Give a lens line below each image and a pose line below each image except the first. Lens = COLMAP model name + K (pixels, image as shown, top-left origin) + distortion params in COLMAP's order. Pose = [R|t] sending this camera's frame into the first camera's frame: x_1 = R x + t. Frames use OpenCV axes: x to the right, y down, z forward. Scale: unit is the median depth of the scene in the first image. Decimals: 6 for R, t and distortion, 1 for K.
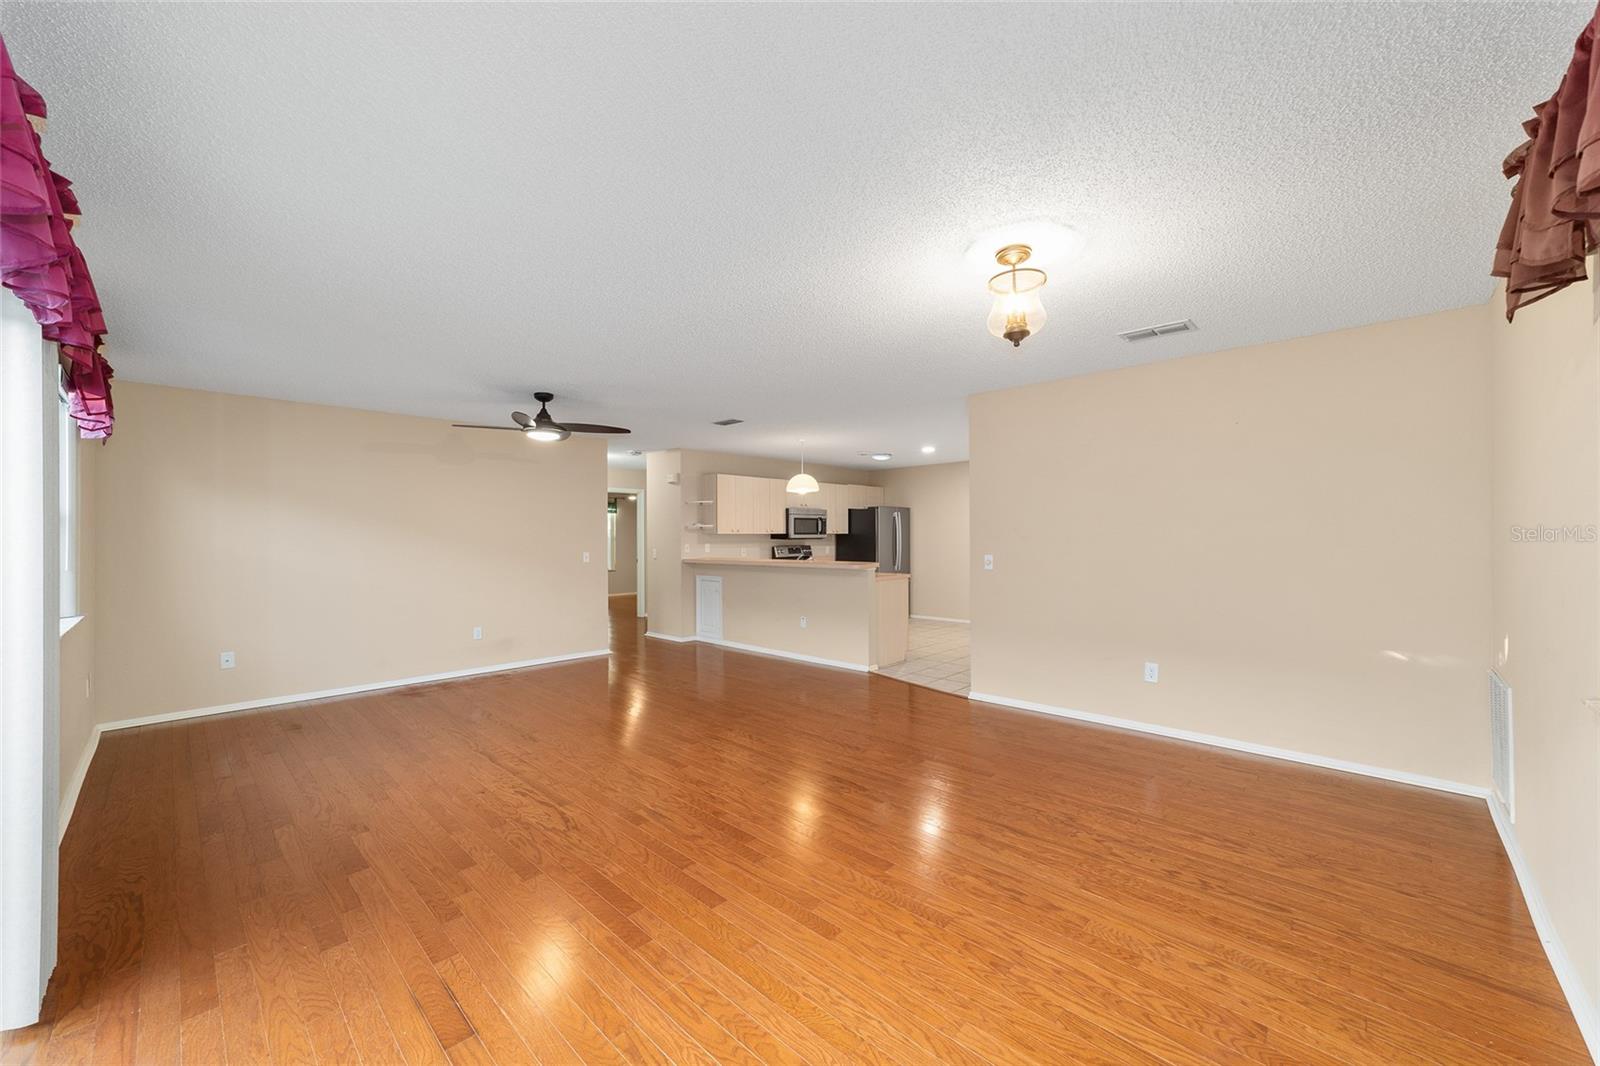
lens RADIAL K [[610.5, 0, 794.8], [0, 610.5, 530.6], [0, 0, 1]] dist [-0.016594, 0.008559]
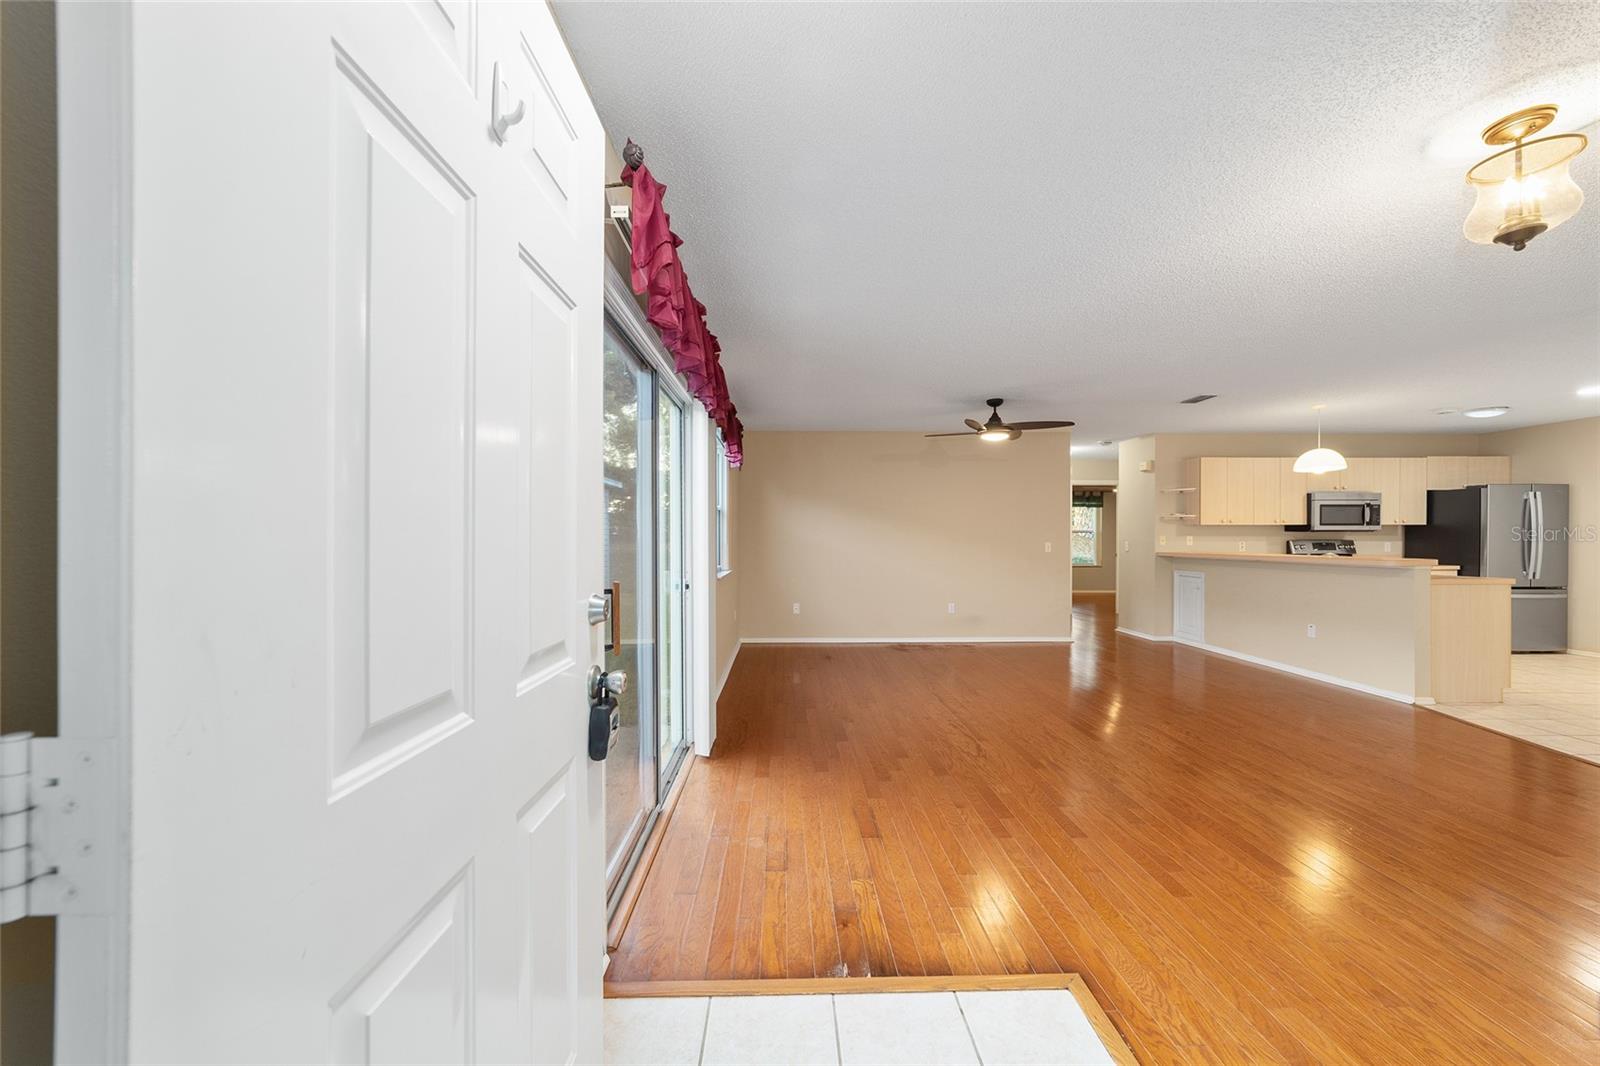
lens RADIAL K [[610.5, 0, 794.8], [0, 610.5, 530.6], [0, 0, 1]] dist [-0.016594, 0.008559]
pose [[0.707849, -0.001192, -0.706363, 0.103581], [0.003099, 0.999994, 0.001417, 0.014167], [0.706357, -0.003192, 0.707849, -0.059684]]
